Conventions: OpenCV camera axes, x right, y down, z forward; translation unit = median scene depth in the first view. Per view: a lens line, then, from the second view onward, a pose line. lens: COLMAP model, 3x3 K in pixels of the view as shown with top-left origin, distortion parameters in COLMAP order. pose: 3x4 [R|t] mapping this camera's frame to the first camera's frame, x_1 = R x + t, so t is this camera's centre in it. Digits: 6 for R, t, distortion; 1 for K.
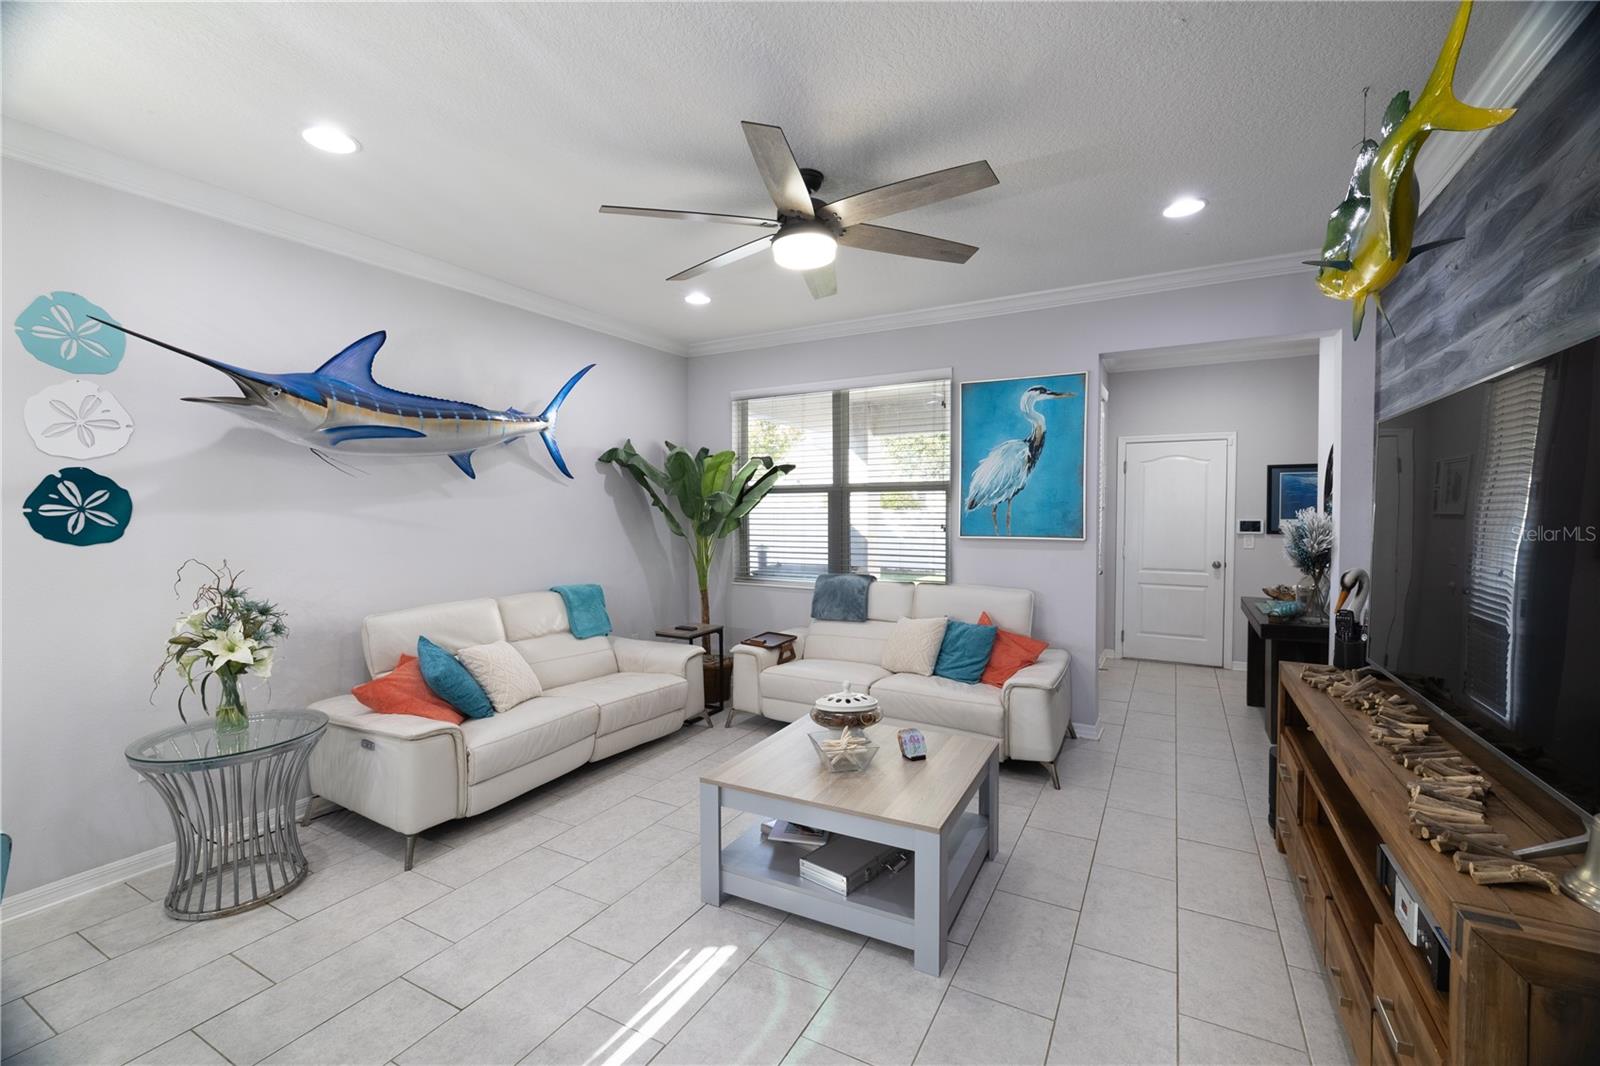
lens RADIAL K [[683.8, 0, 795.8], [0, 683.8, 528.4], [0, 0, 1]] dist [0.002560, 0.000094]
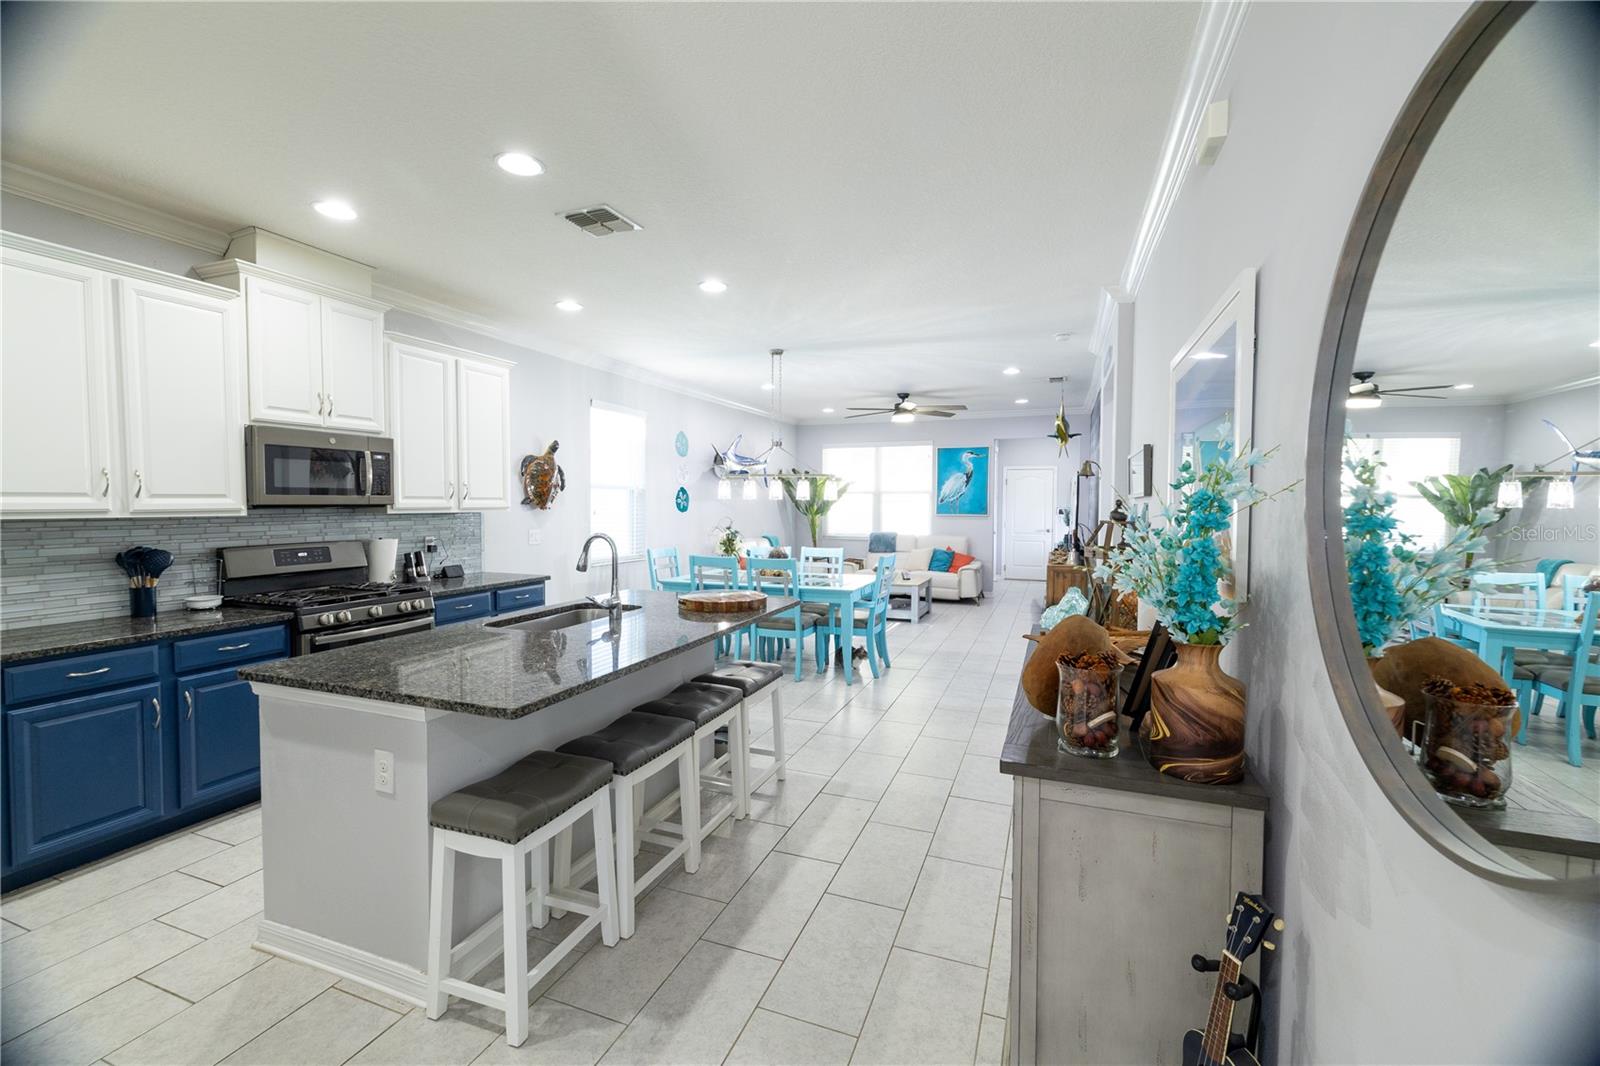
lens RADIAL K [[683.8, 0, 798.2], [0, 683.8, 533.1], [0, 0, 1]] dist [0.002560, 0.000094]
pose [[0.990300, -0.000735, 0.138944, -0.573350], [-0.001417, 0.999881, 0.015385, 0.042339], [-0.138939, -0.015433, 0.990181, -1.288757]]
